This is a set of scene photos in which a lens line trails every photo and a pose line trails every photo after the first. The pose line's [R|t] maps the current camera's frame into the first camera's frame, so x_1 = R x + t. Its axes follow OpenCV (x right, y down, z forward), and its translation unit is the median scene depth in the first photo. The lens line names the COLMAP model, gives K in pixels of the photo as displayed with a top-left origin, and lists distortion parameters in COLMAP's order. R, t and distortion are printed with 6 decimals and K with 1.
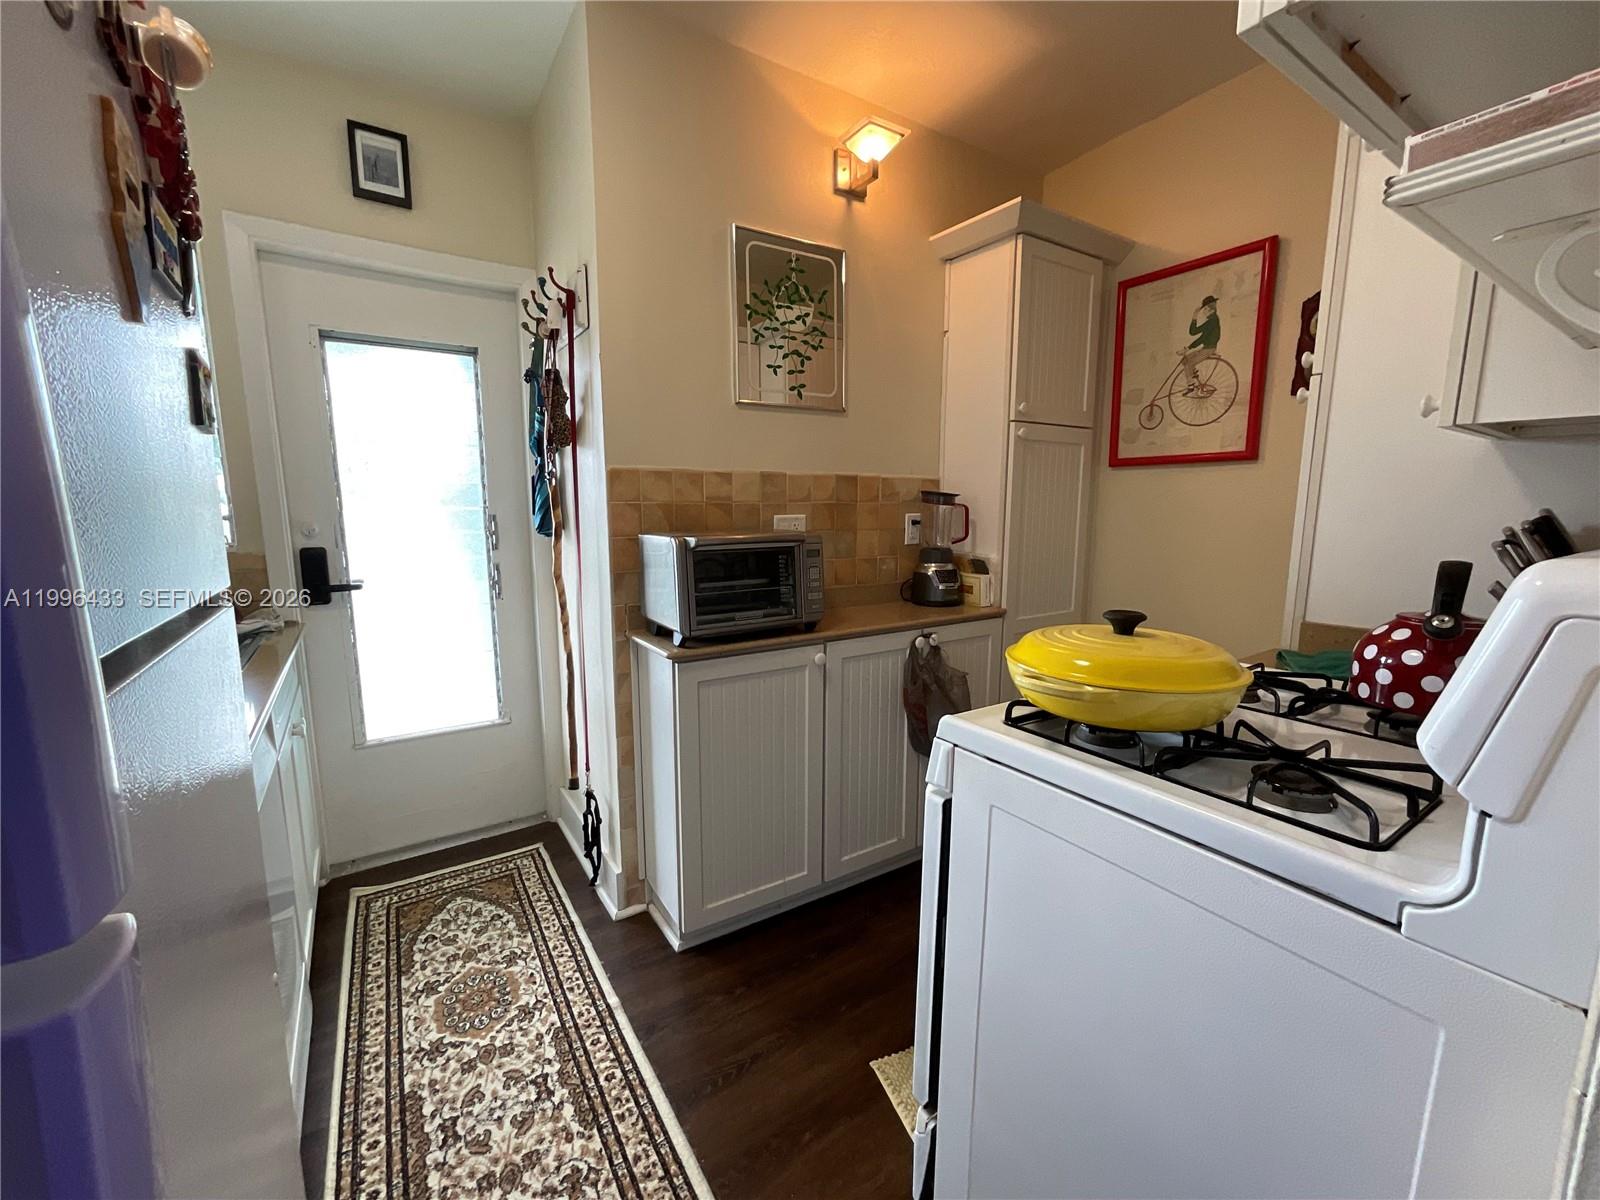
lens RADIAL K [[649.6, 0, 803.3], [0, 649.6, 603.1], [0, 0, 1]] dist [0.001937, -0.000219]
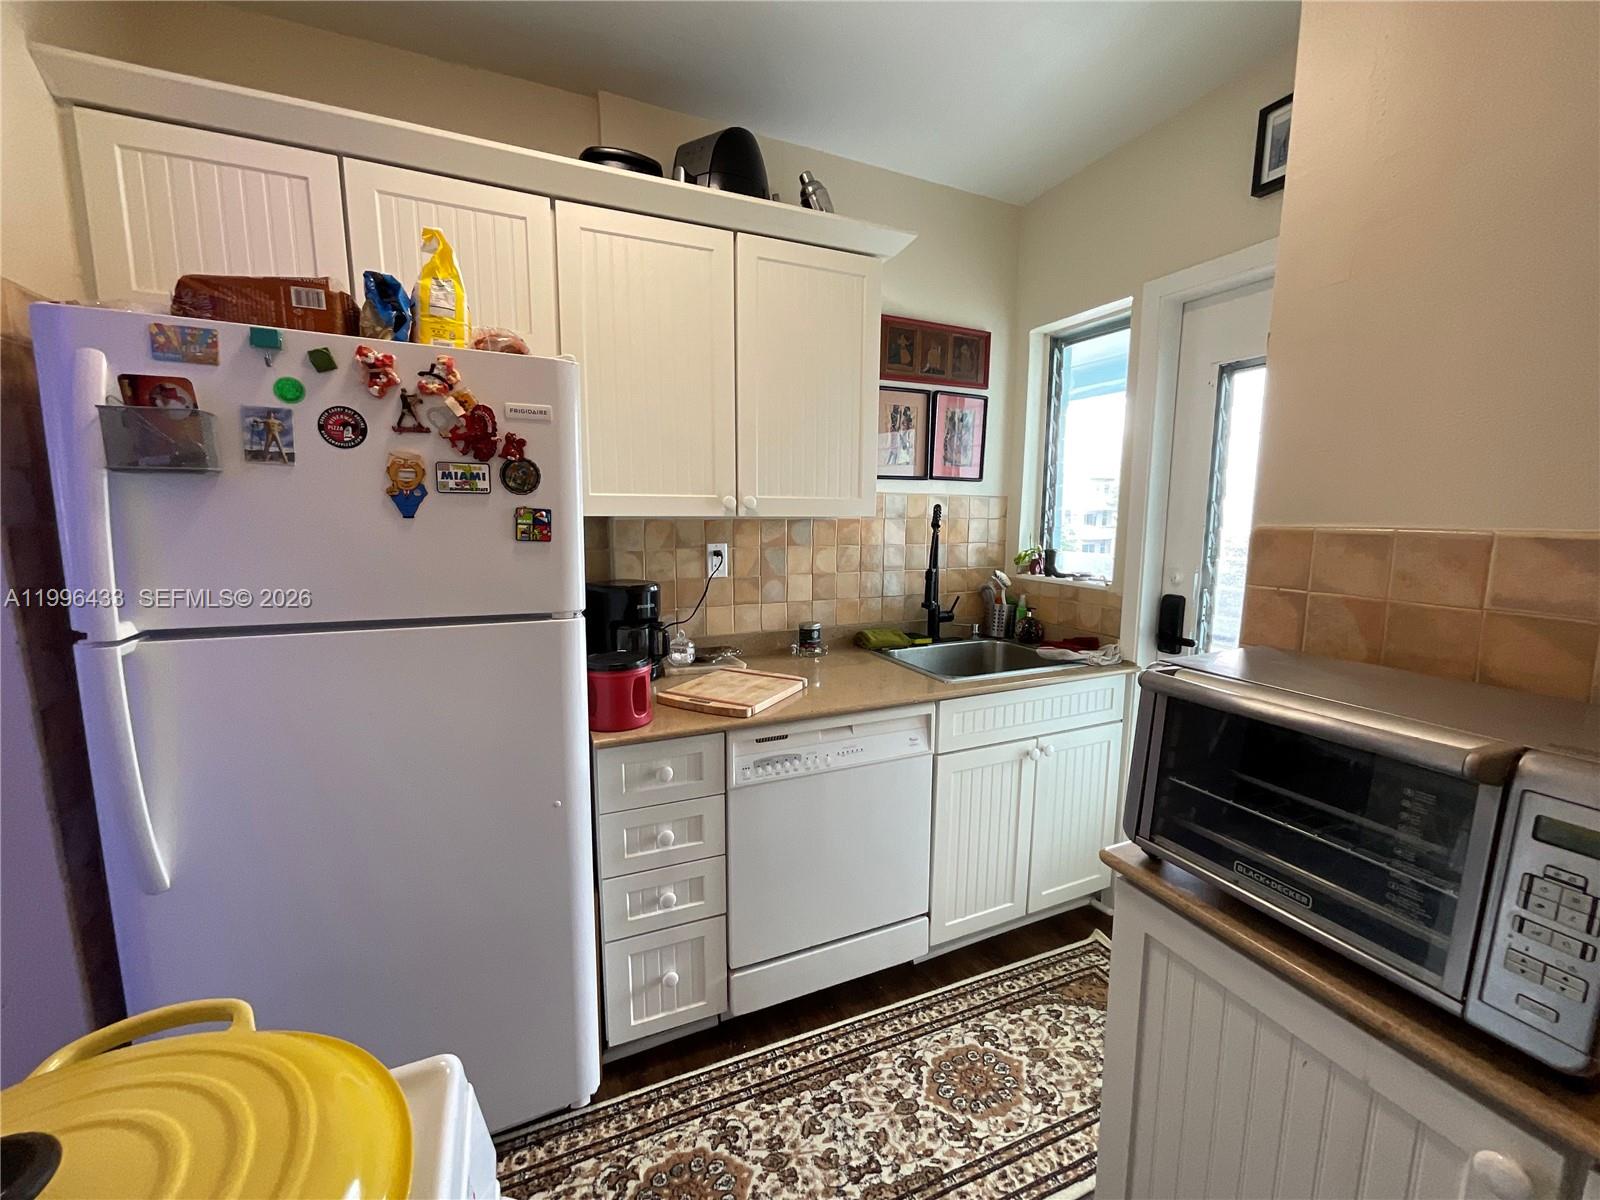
lens RADIAL K [[649.6, 0, 802.3], [0, 649.6, 597.4], [0, 0, 1]] dist [0.001937, -0.000219]
pose [[-0.176197, 0.133478, -0.975263, 0.372261], [-0.152916, 0.975024, 0.161072, -0.191413], [0.972405, 0.177514, -0.151385, 0.753795]]
